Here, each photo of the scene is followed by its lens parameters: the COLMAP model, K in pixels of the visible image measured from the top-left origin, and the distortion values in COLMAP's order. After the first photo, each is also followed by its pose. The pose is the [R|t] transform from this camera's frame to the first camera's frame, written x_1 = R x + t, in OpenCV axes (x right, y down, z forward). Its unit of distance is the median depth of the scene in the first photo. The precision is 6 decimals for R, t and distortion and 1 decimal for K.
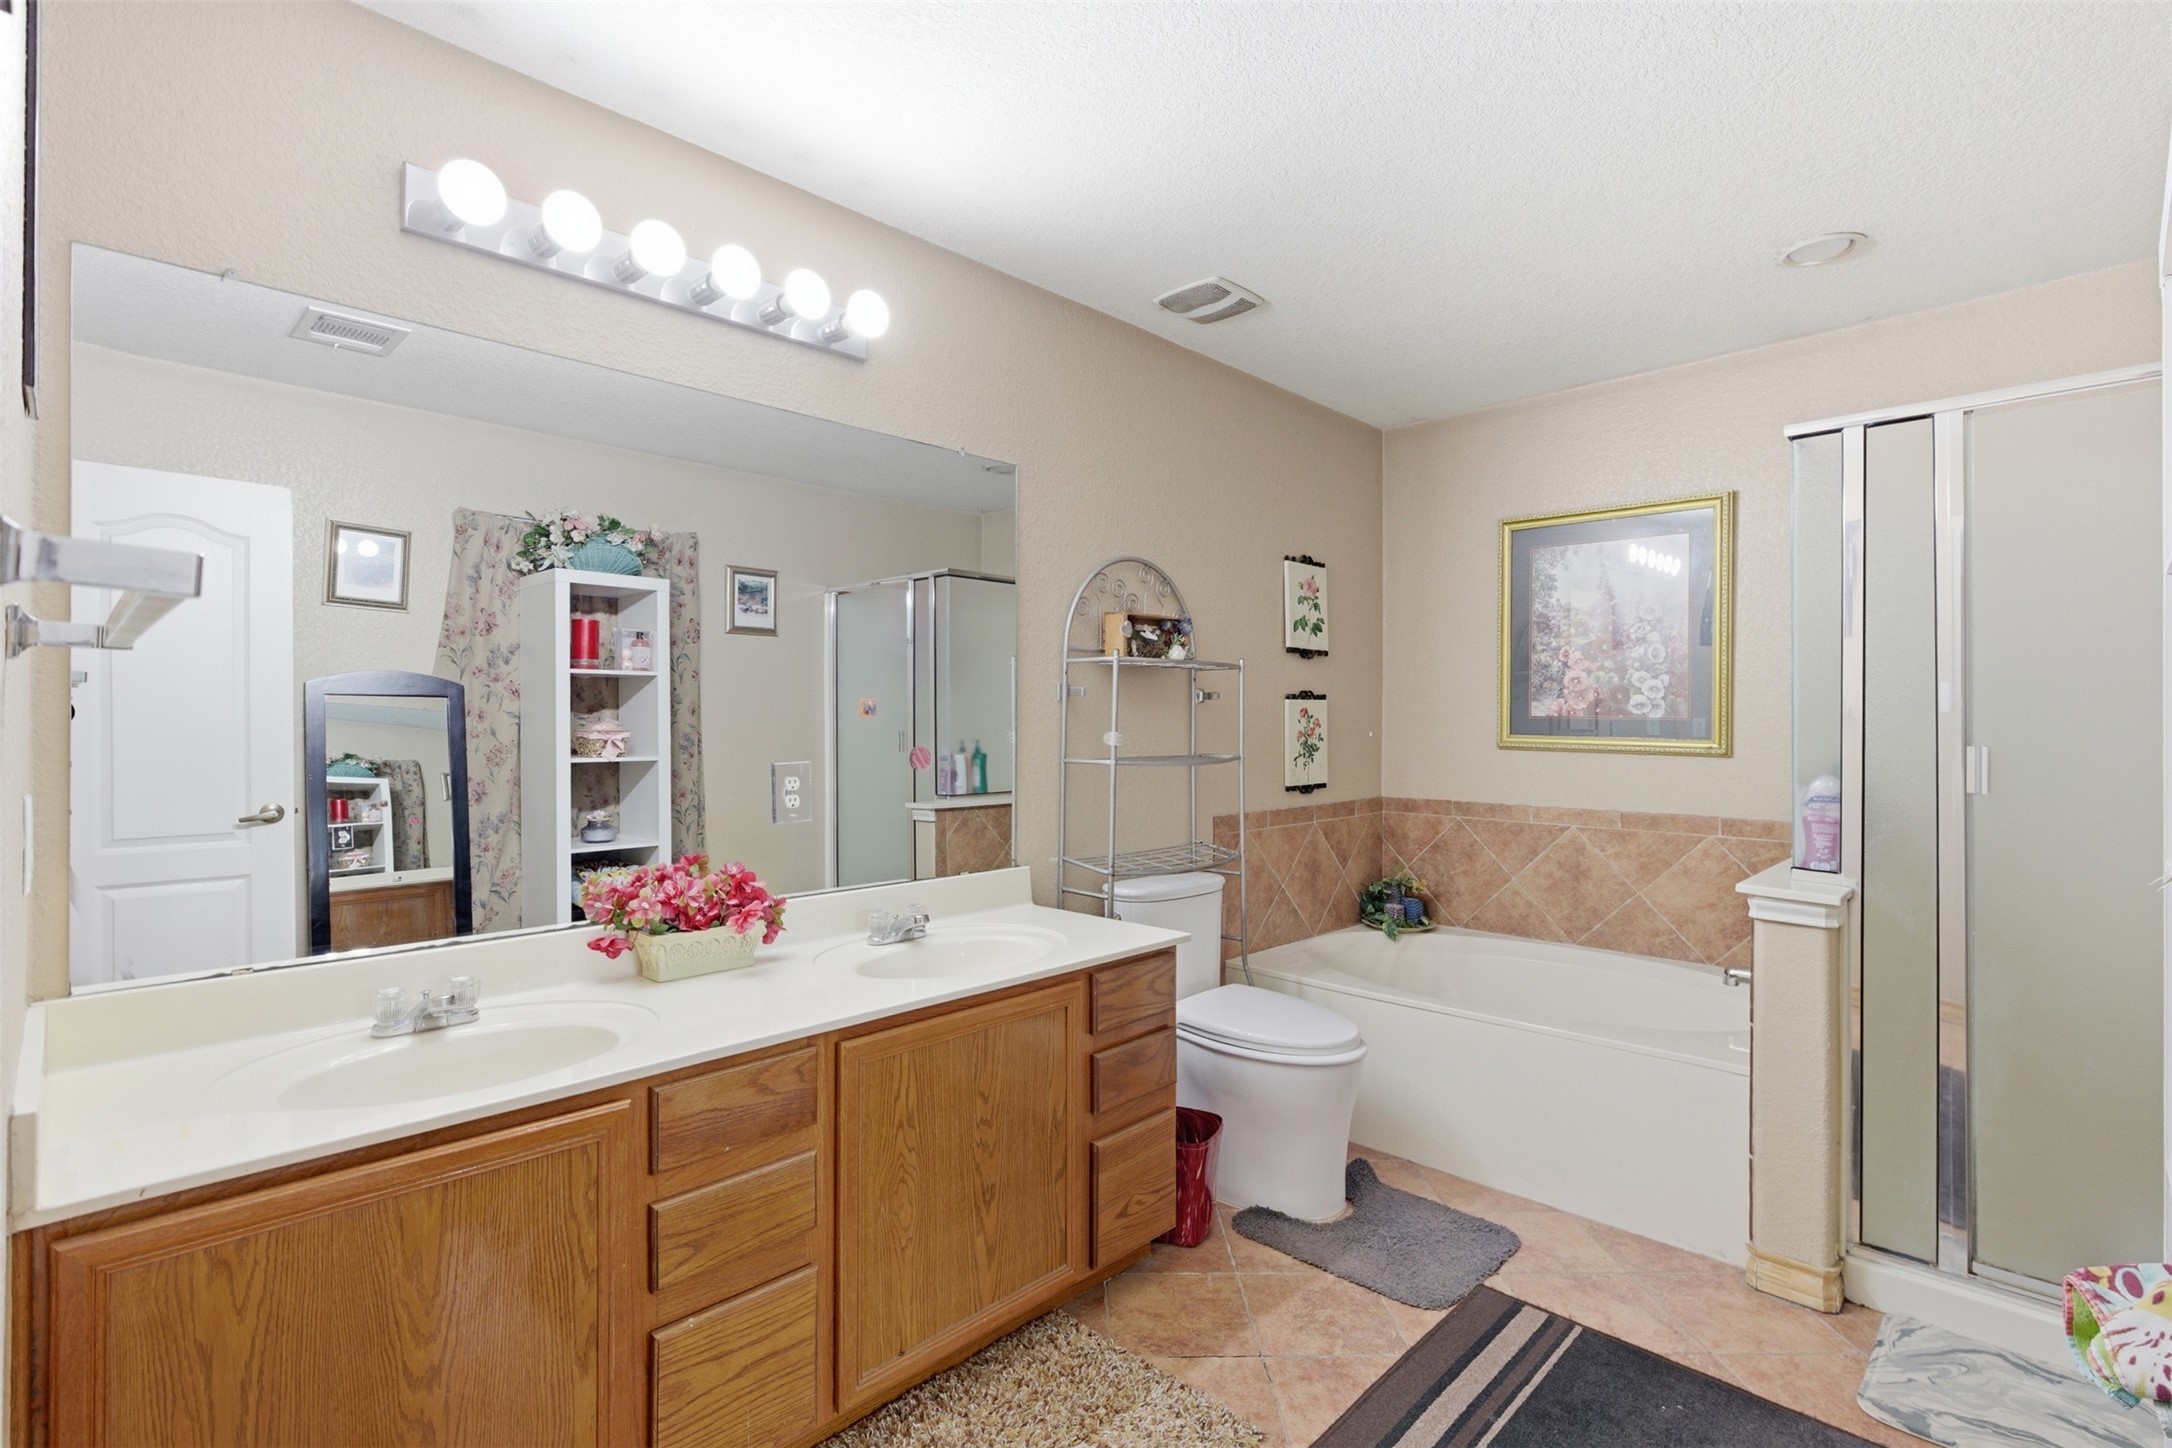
lens RADIAL K [[1021.9, 0, 1086.0], [0, 1021.9, 724.0], [0, 0, 1]] dist [0.000661, -0.000045]
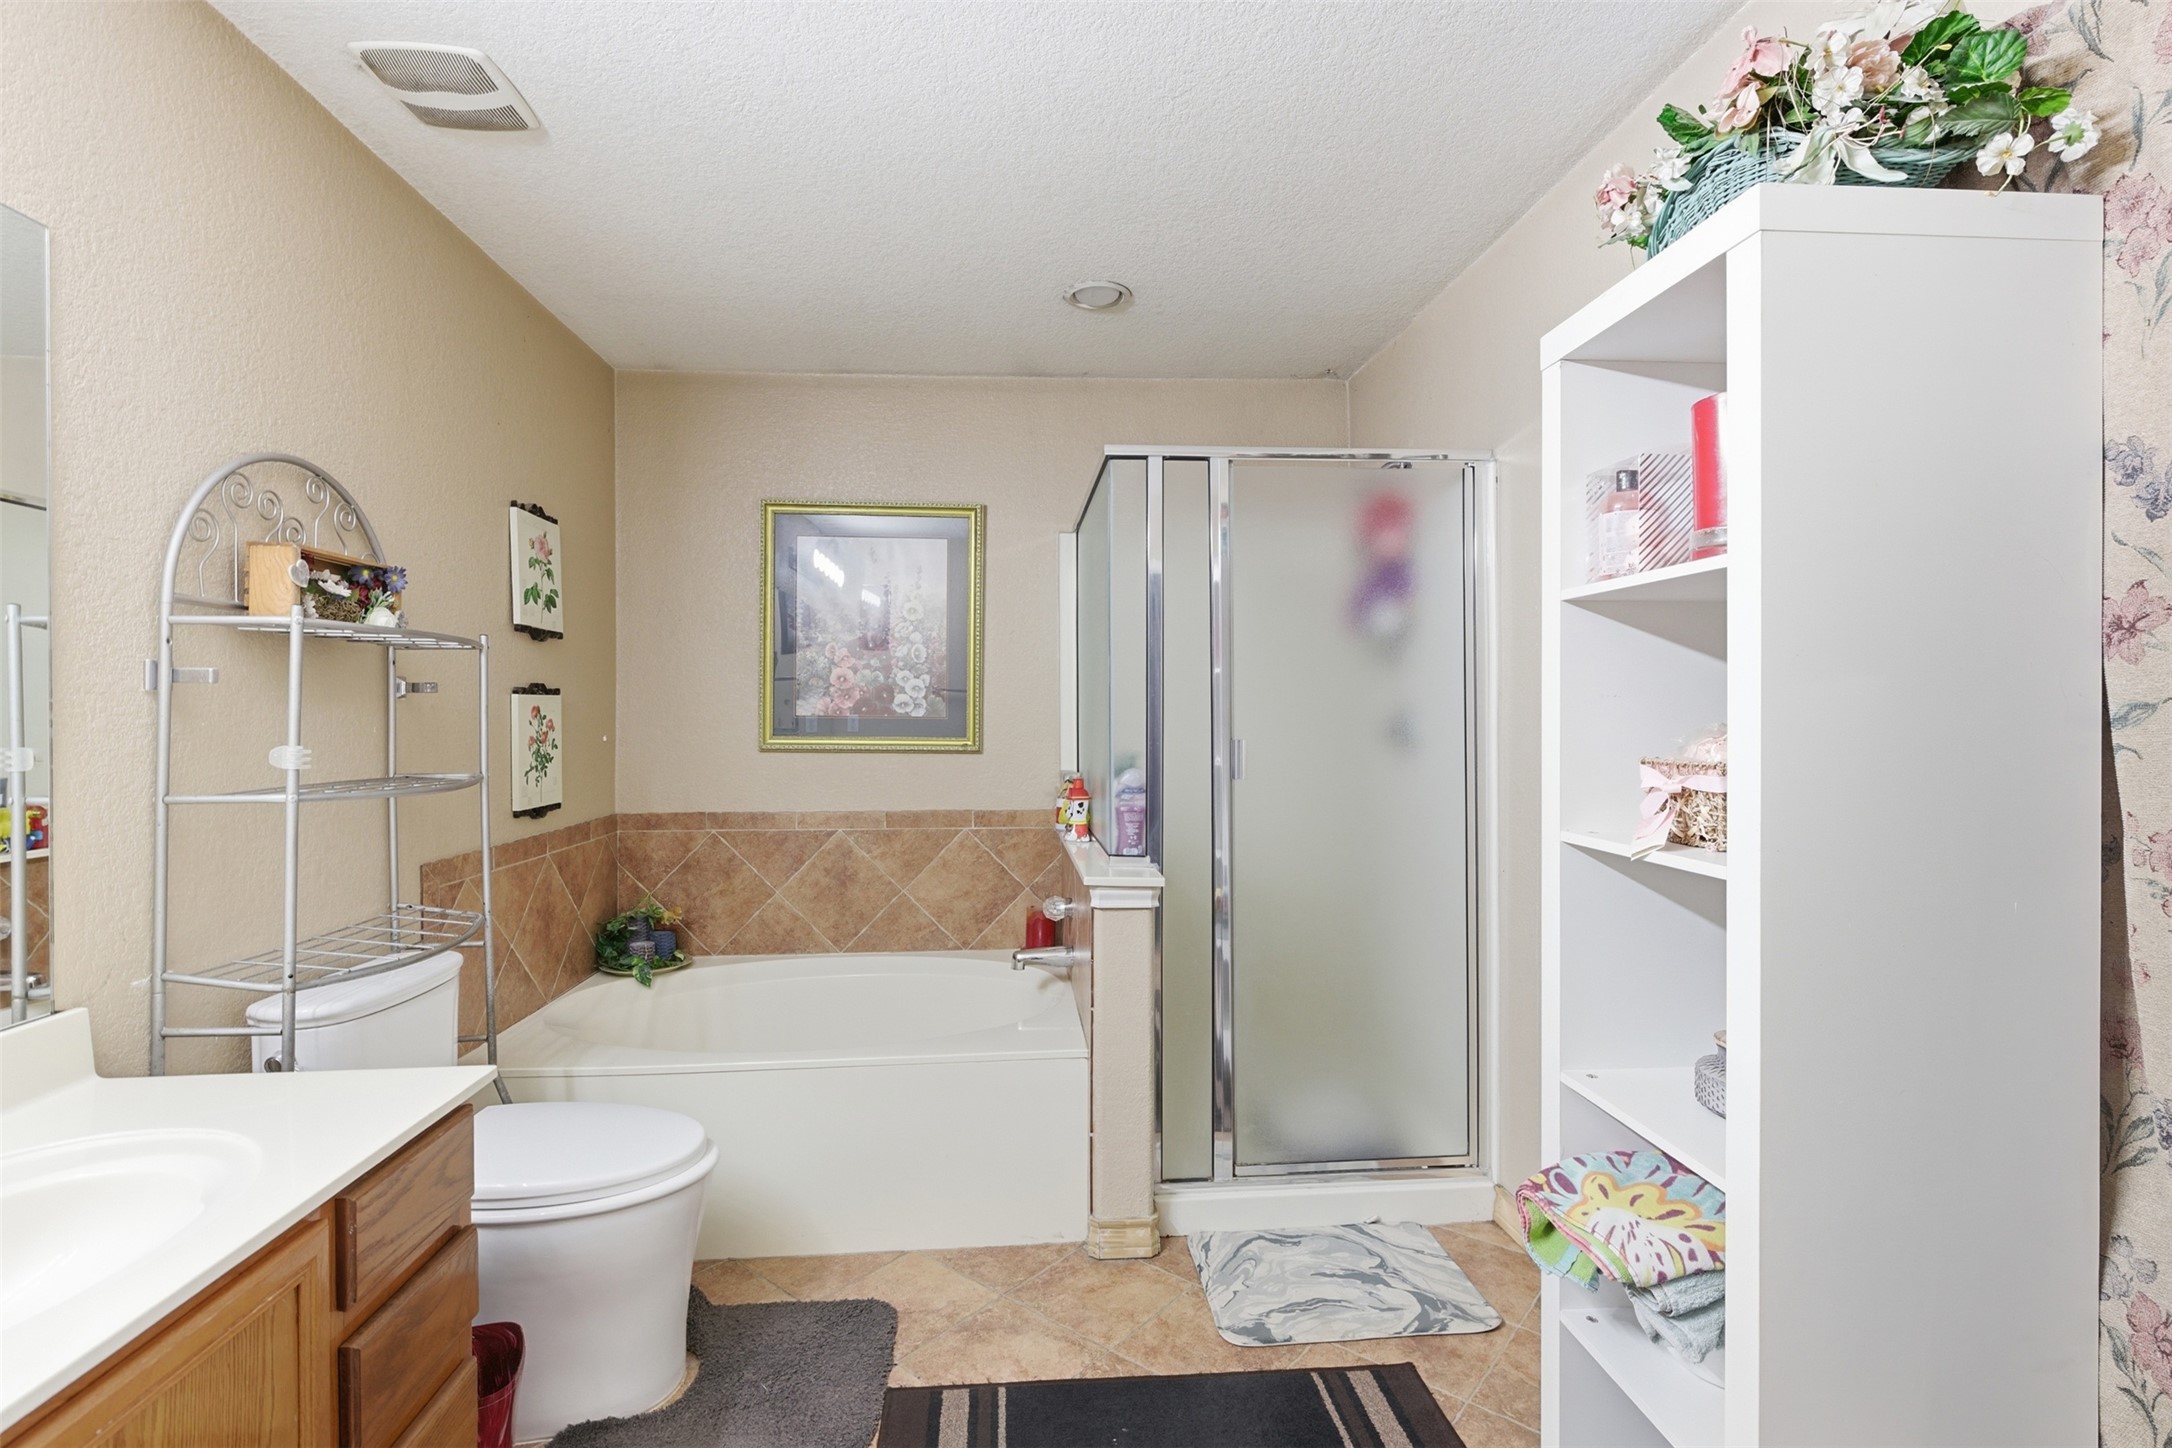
lens RADIAL K [[994.4, 0, 1085.3], [0, 994.4, 721.4], [0, 0, 1]] dist [-0.001741, -0.000267]
pose [[0.655981, -0.008024, 0.754735, -0.082632], [0.008556, 0.999958, 0.003194, -0.003197], [-0.754729, 0.004363, 0.656023, 0.227999]]
